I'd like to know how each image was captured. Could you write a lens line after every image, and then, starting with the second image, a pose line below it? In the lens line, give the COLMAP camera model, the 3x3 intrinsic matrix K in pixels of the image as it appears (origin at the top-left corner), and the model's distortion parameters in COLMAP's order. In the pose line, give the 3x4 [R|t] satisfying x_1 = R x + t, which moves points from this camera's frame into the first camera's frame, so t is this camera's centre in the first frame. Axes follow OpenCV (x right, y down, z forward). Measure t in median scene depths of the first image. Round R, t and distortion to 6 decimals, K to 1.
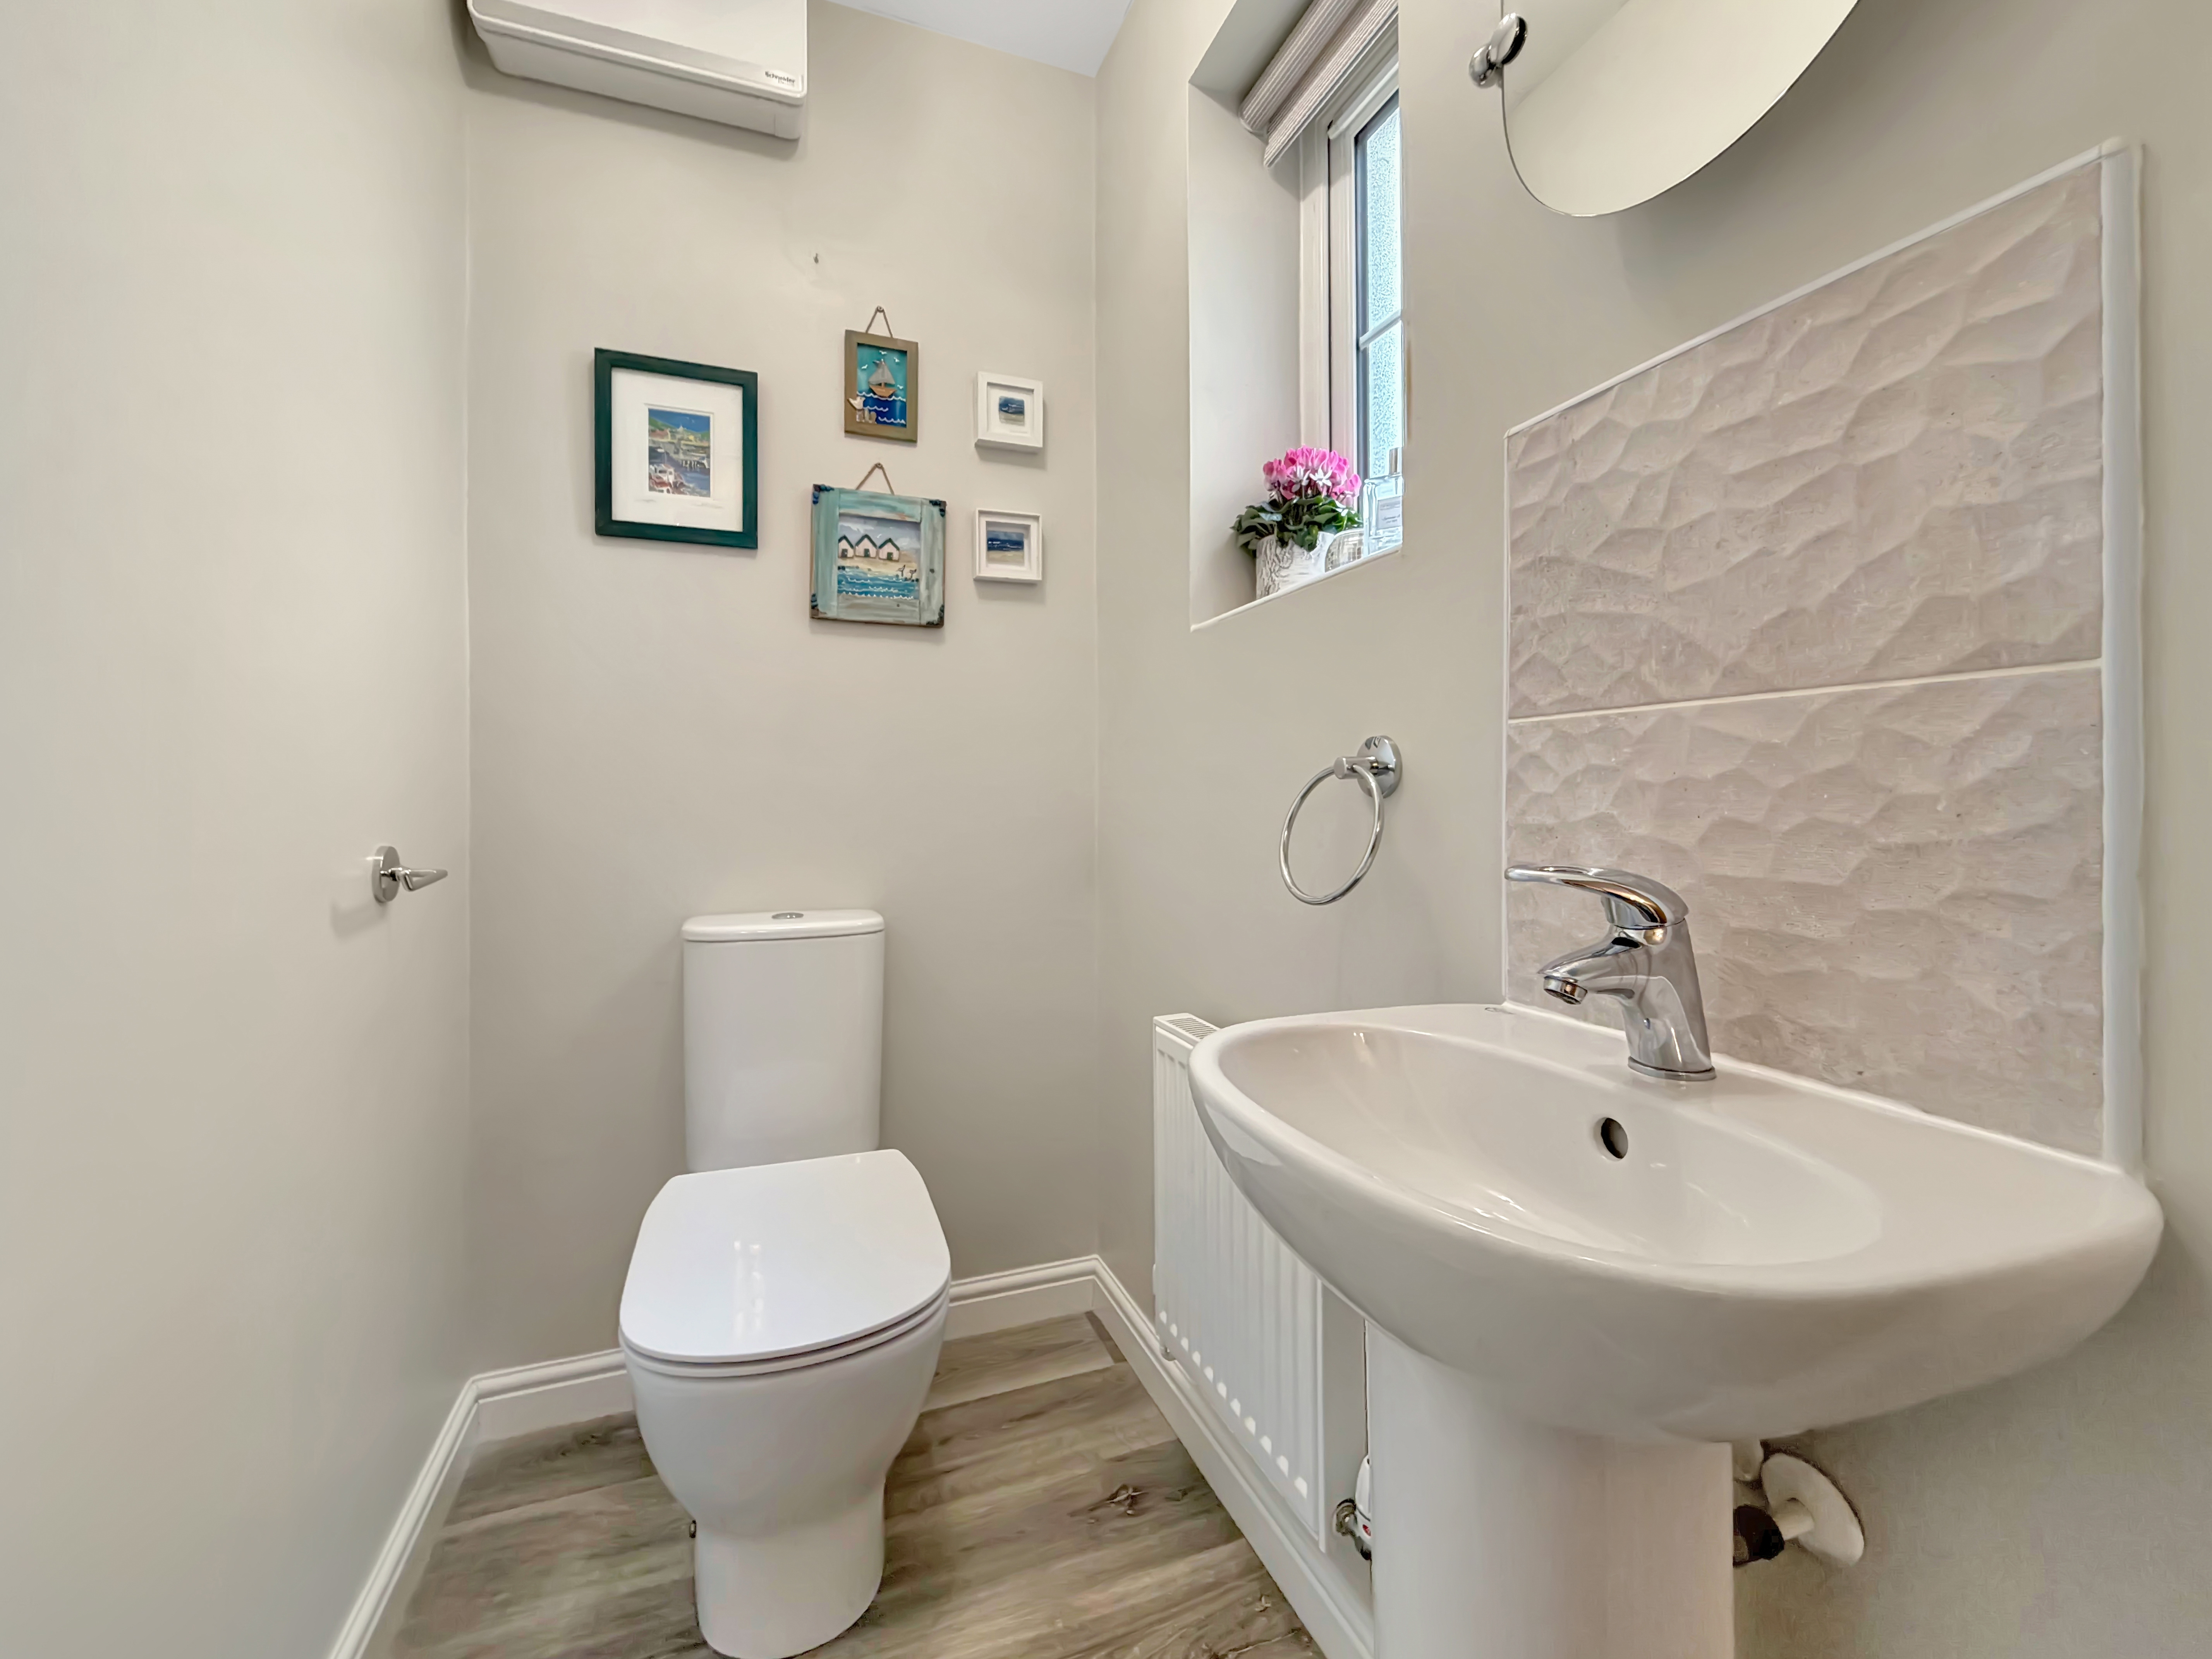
lens RADIAL K [[892.3, 0, 1100.1], [0, 892.3, 814.4], [0, 0, 1]] dist [-0.000785, 0.000509]
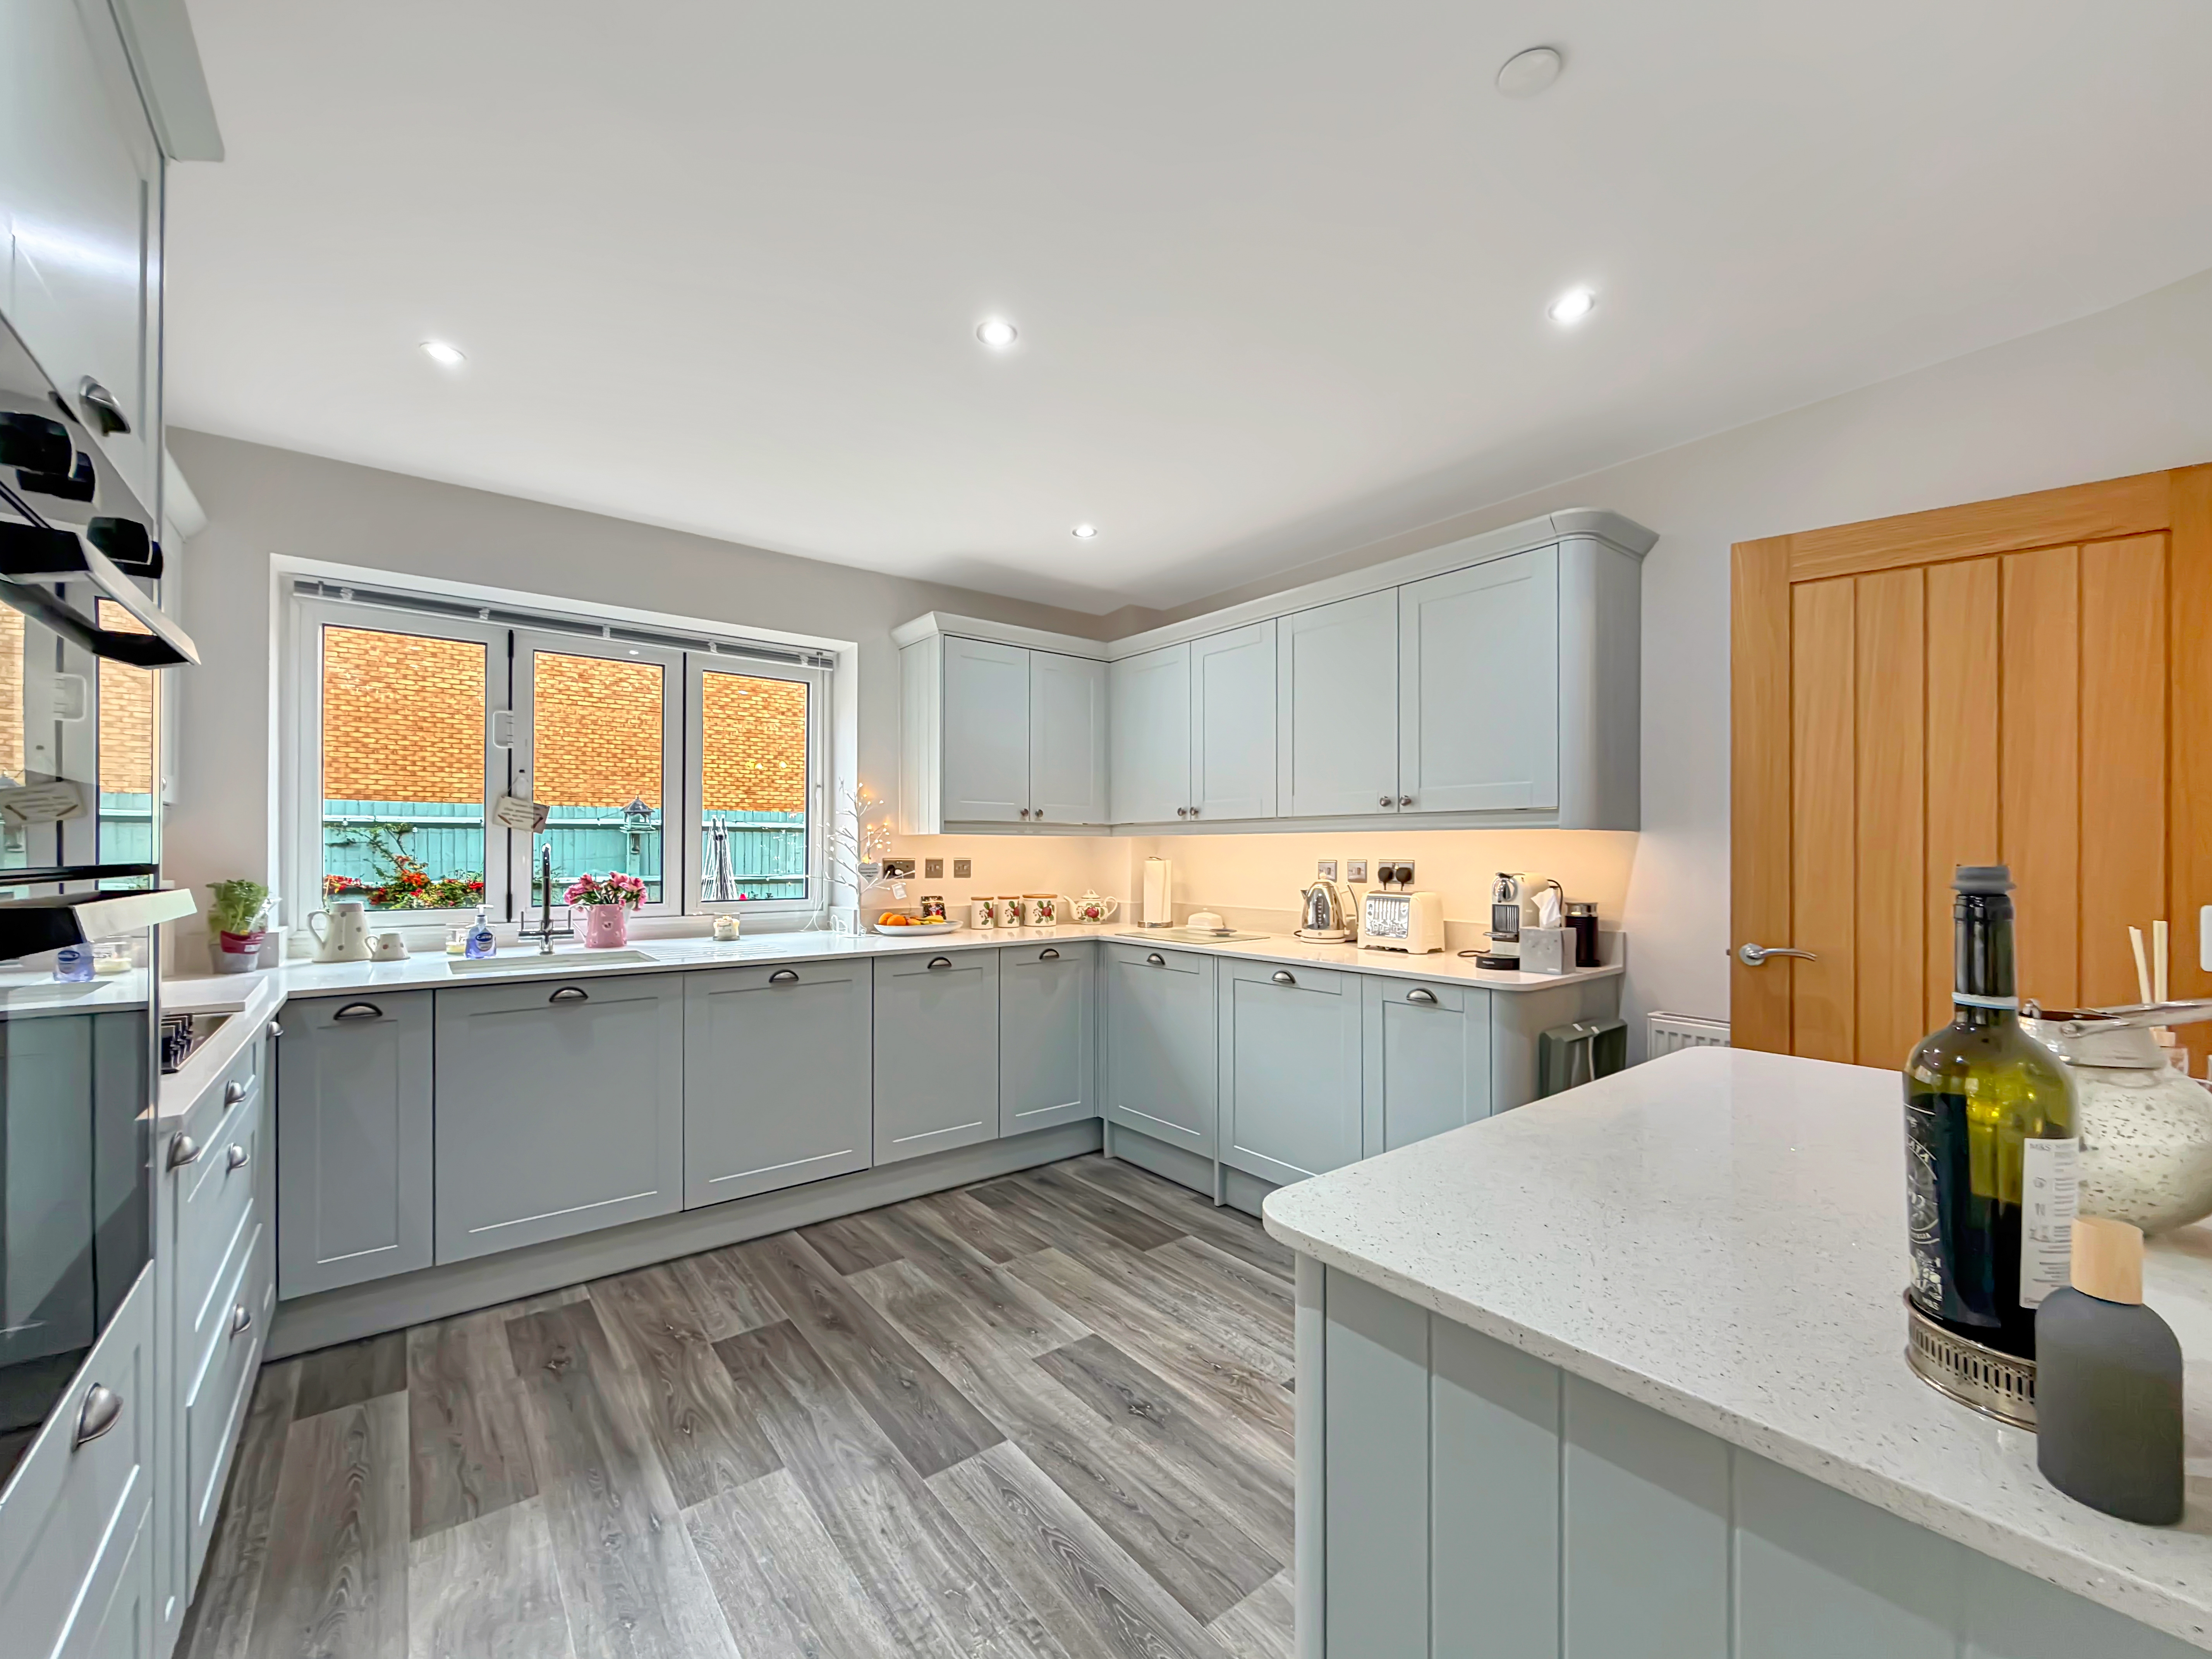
lens RADIAL K [[892.3, 0, 1101.1], [0, 892.3, 853.4], [0, 0, 1]] dist [-0.000785, 0.000509]
pose [[-0.299870, 0.001274, 0.953979, -1.852718], [0.008983, 0.999959, 0.001489, -0.198650], [-0.953938, 0.009016, -0.299869, 0.491202]]
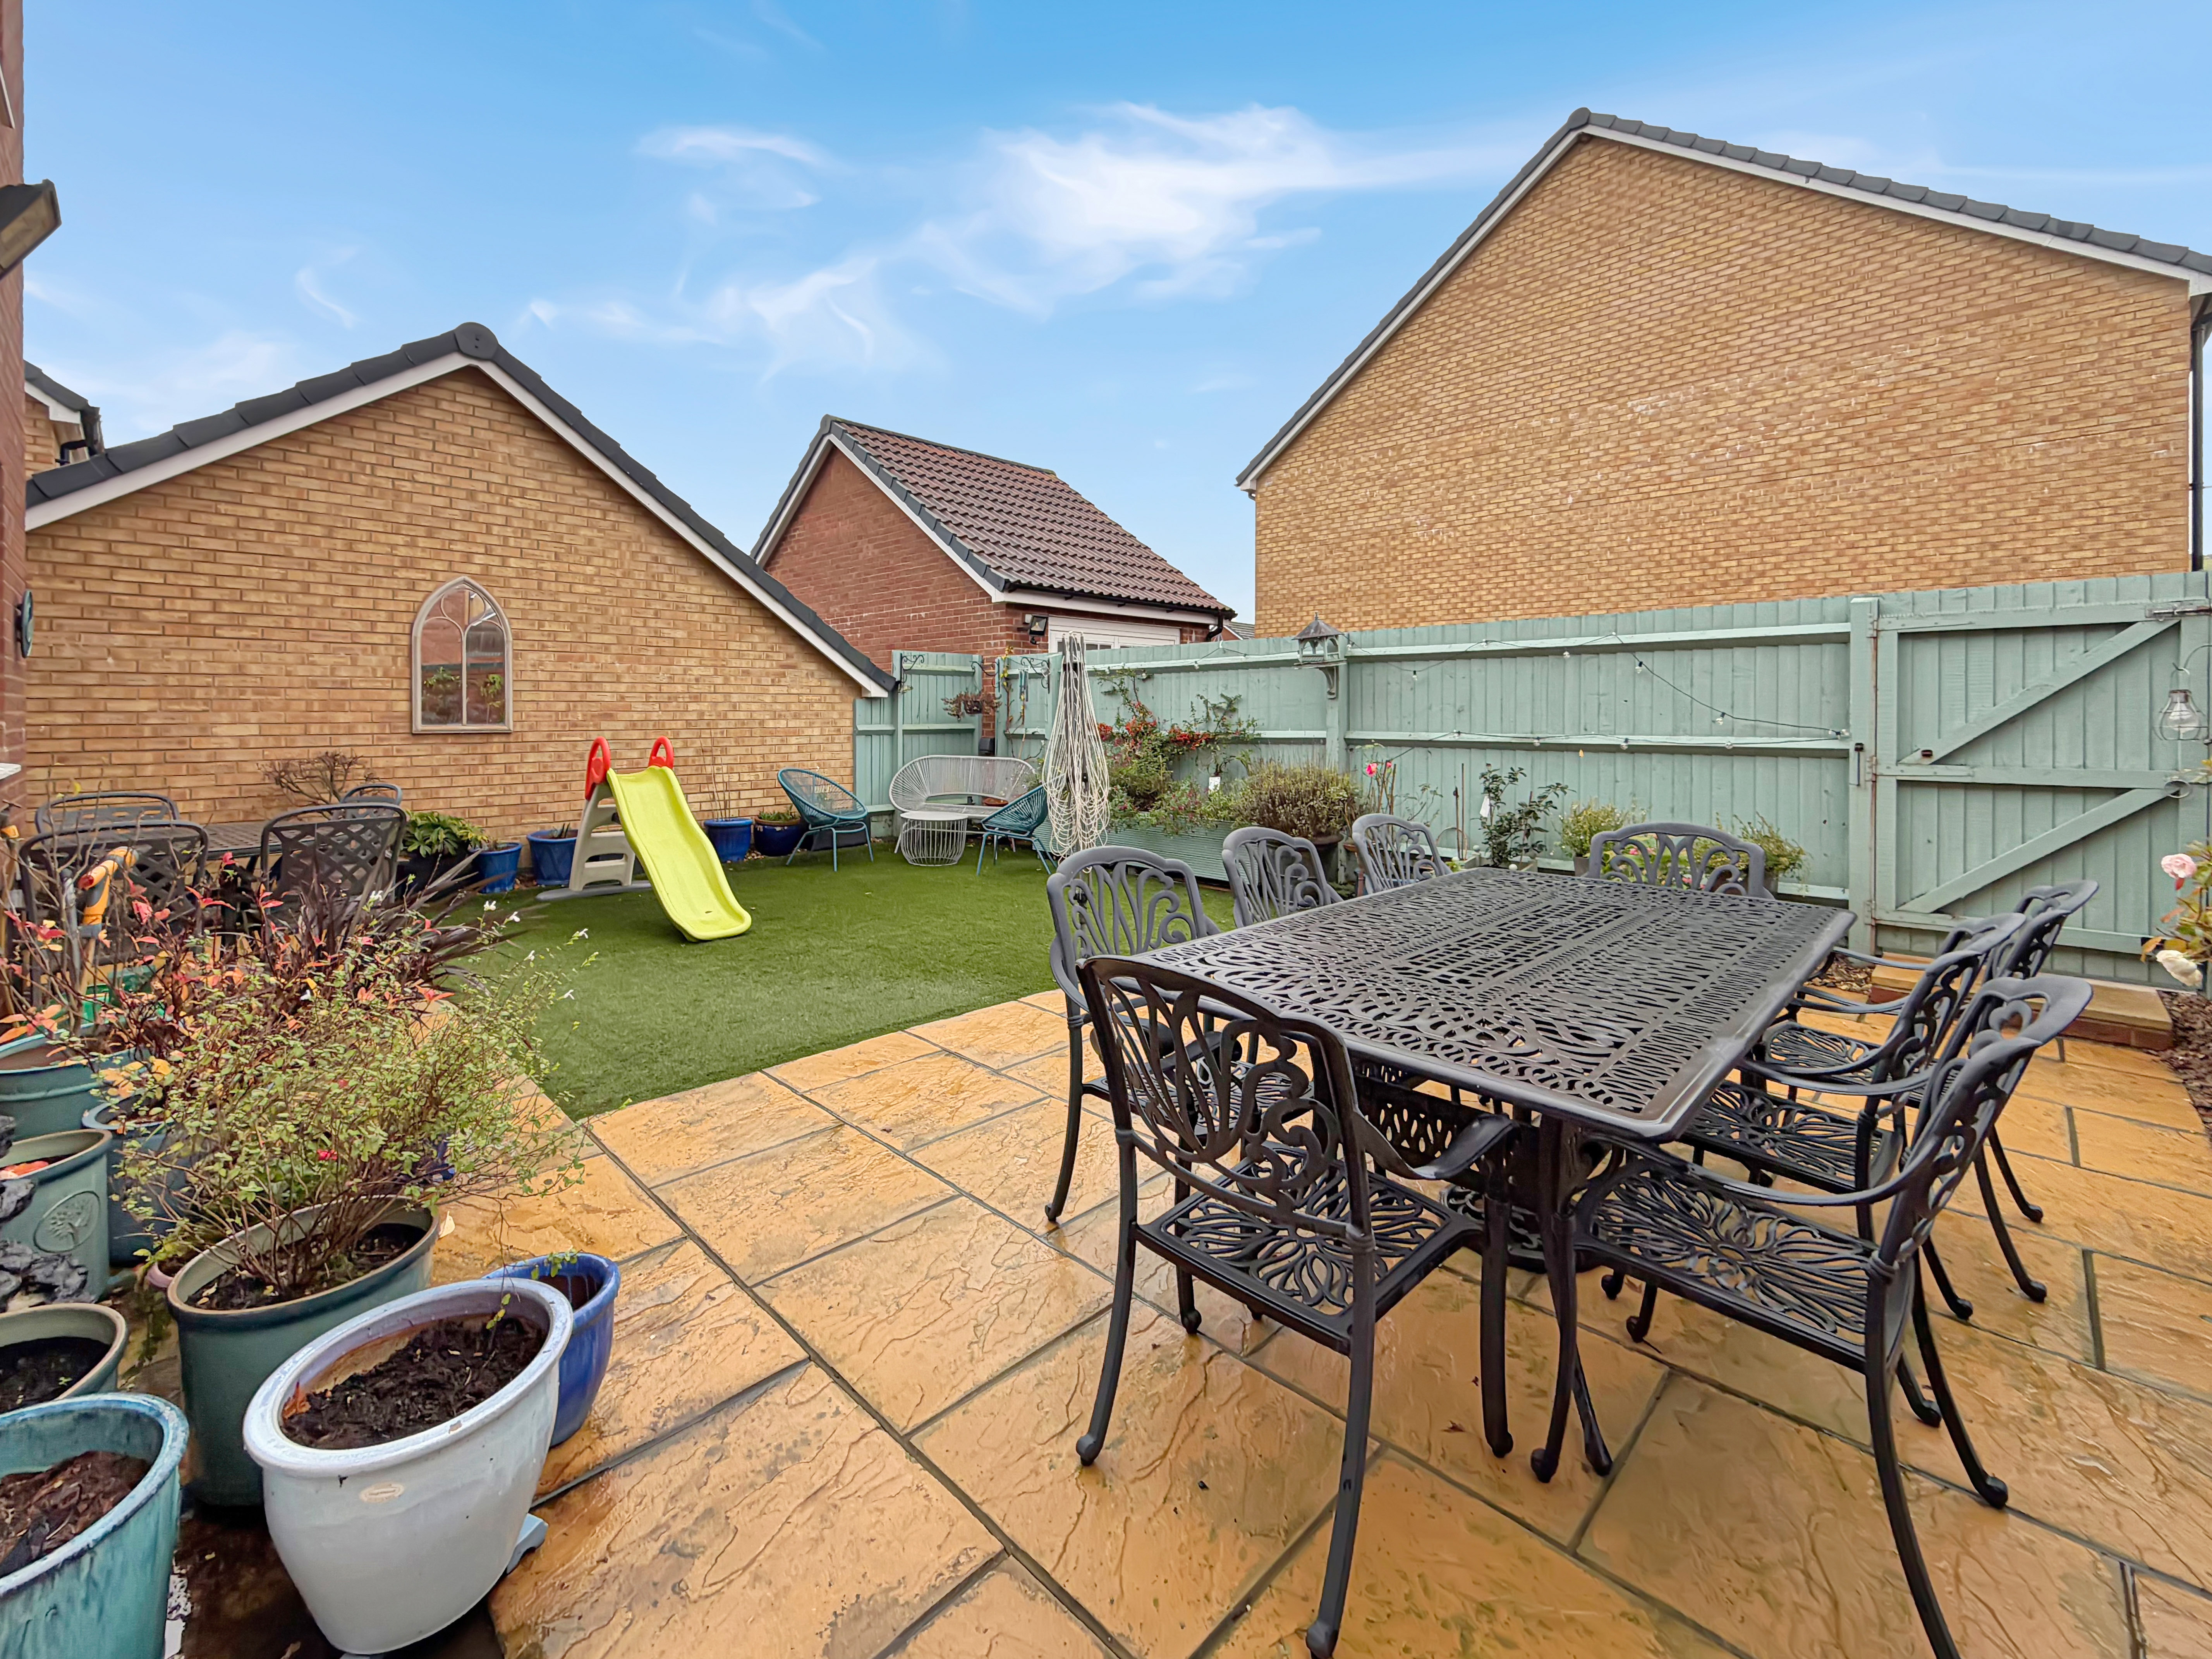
lens RADIAL K [[930.5, 0, 1084.2], [0, 930.5, 711.2], [0, 0, 1]] dist [-0.003378, -0.000075]
pose [[0.912189, 0.001137, 0.409767, 2.696943], [0.002915, 0.999953, -0.009263, -0.110521], [-0.409758, 0.009644, 0.912143, -2.184001]]
